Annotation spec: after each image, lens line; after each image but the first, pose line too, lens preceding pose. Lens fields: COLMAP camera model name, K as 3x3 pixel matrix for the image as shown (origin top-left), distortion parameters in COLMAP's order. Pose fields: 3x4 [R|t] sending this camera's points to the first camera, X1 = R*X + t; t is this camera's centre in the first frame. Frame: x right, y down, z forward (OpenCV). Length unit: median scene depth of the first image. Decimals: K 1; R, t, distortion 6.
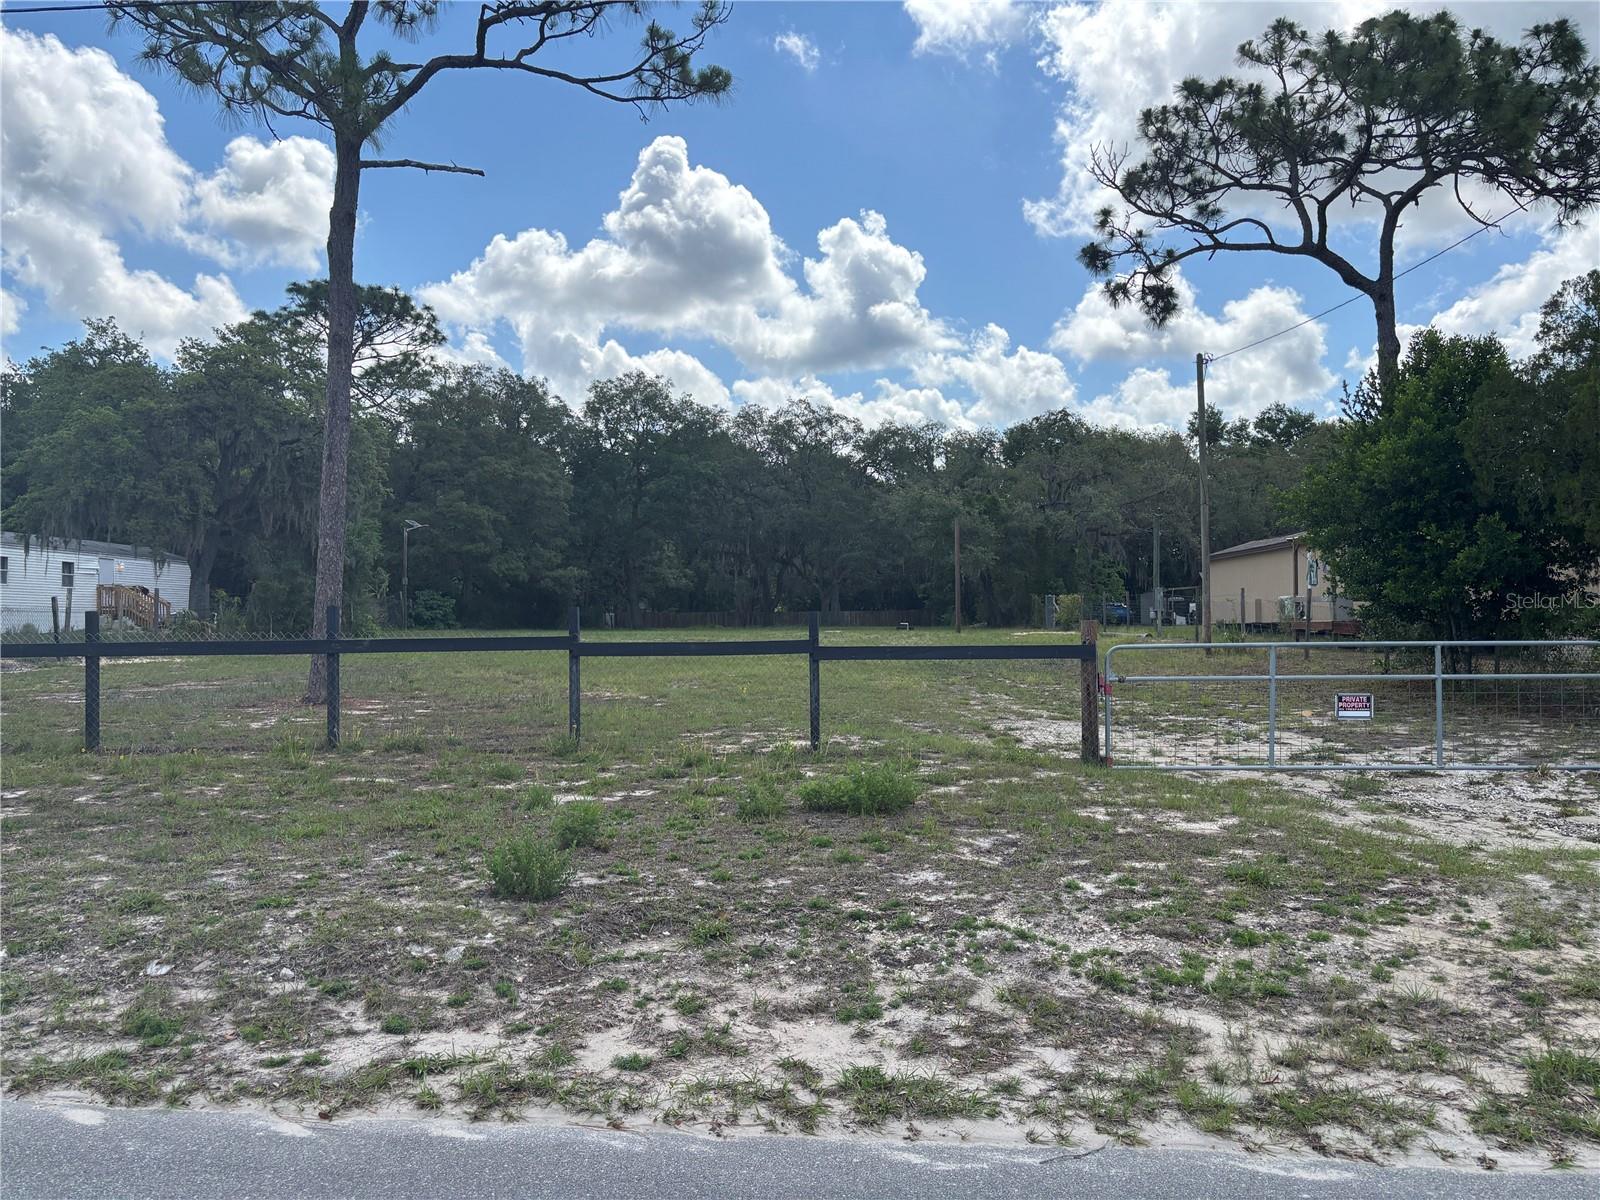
lens RADIAL K [[1219.9, 0, 800.0], [0, 1219.9, 600.0], [0, 0, 1]] dist [0.008184, 0.006641]
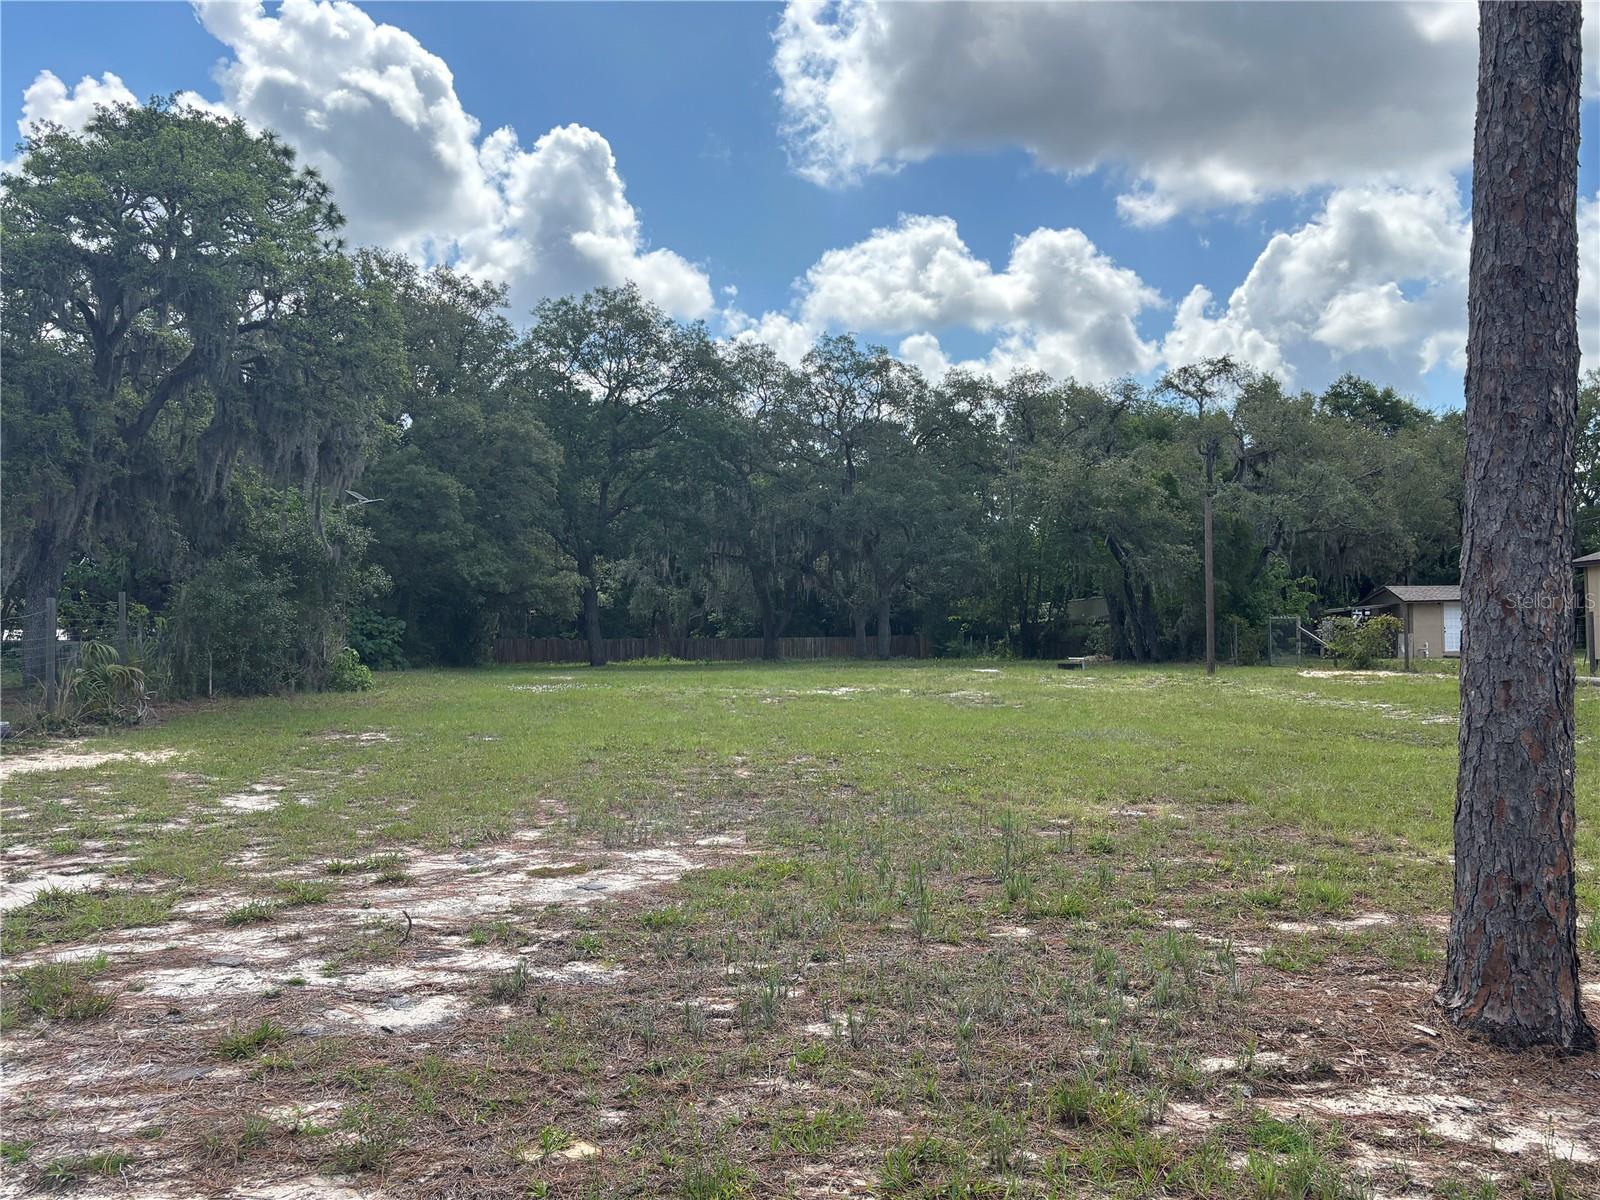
lens RADIAL K [[1405.5, 0, 753.8], [0, 1405.5, 667.0], [0, 0, 1]] dist [-0.006363, -0.013622]
pose [[0.992496, -0.002285, 0.122259, -0.147711], [-0.001819, 0.999439, 0.033446, -0.001066], [-0.122267, -0.033418, 0.991935, 0.200022]]
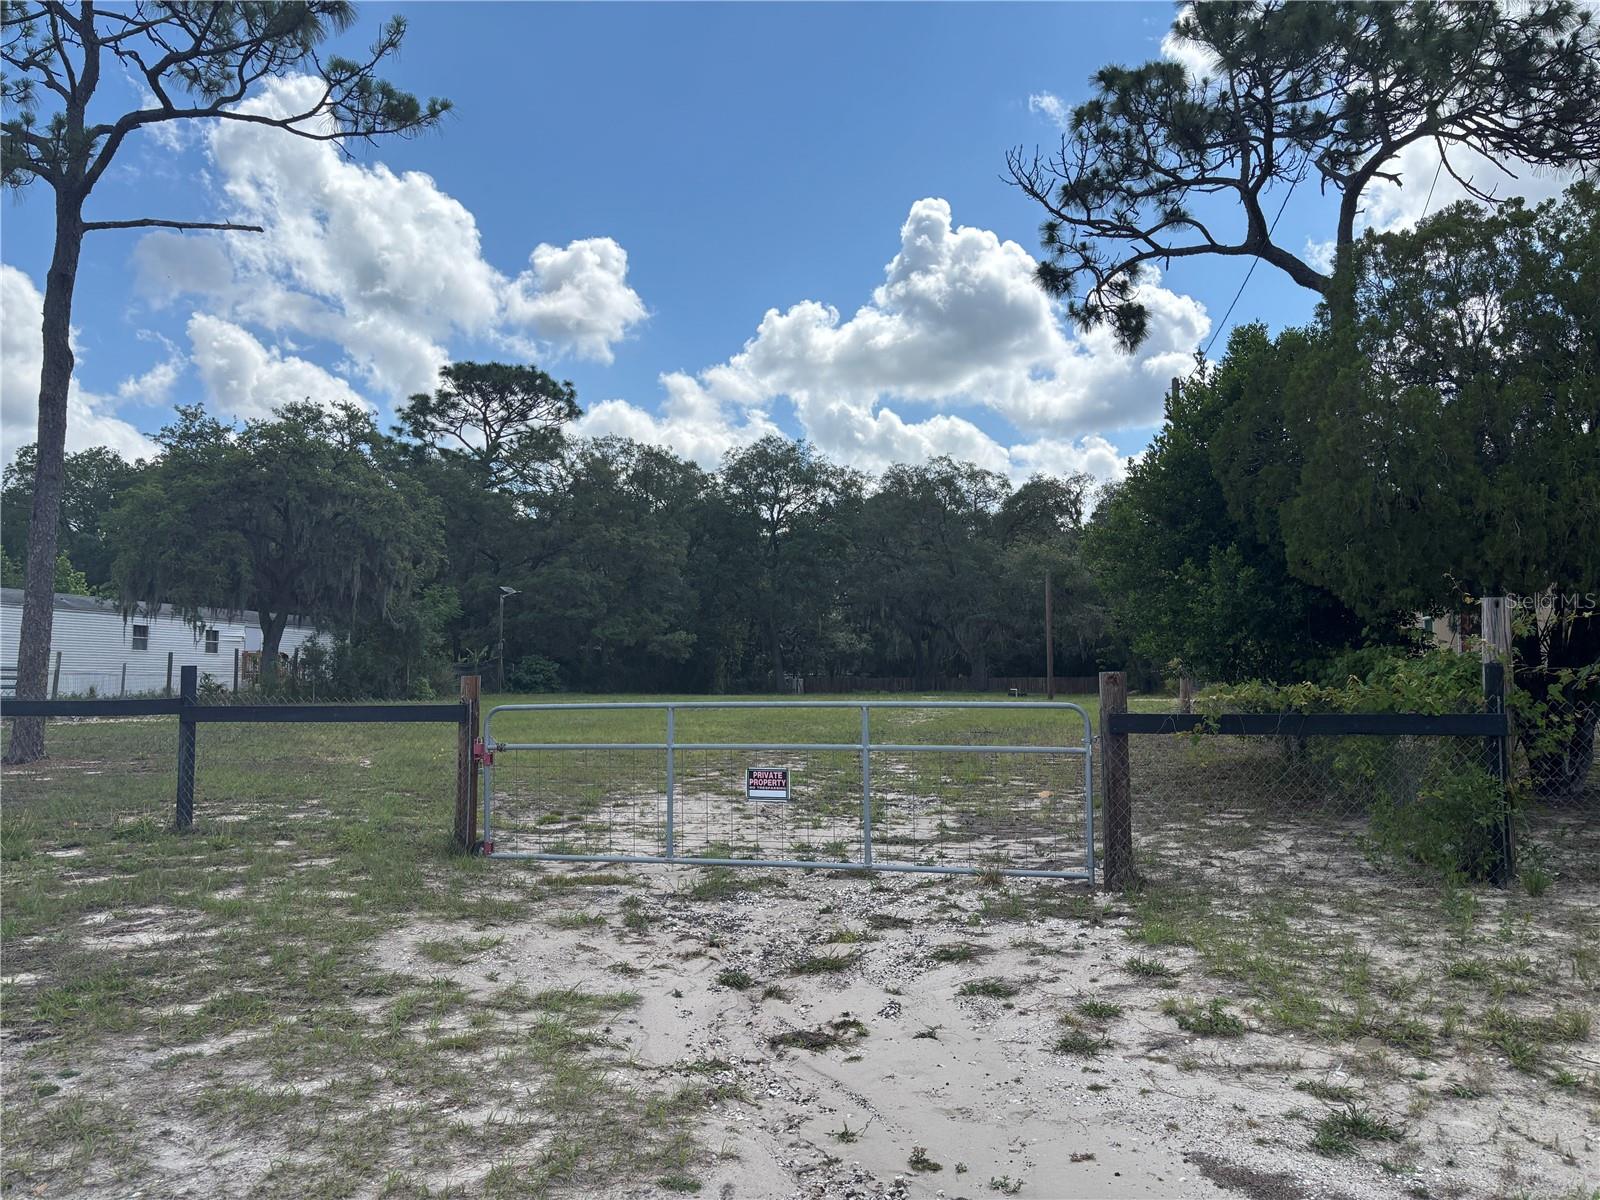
lens RADIAL K [[1220.9, 0, 800.3], [0, 1220.9, 622.6], [0, 0, 1]] dist [-0.000118, 0.000846]
pose [[0.971772, -0.010285, -0.235697, 0.117484], [0.001825, 0.999347, -0.036085, 0.001726], [0.235914, 0.034636, 0.971156, 0.041420]]
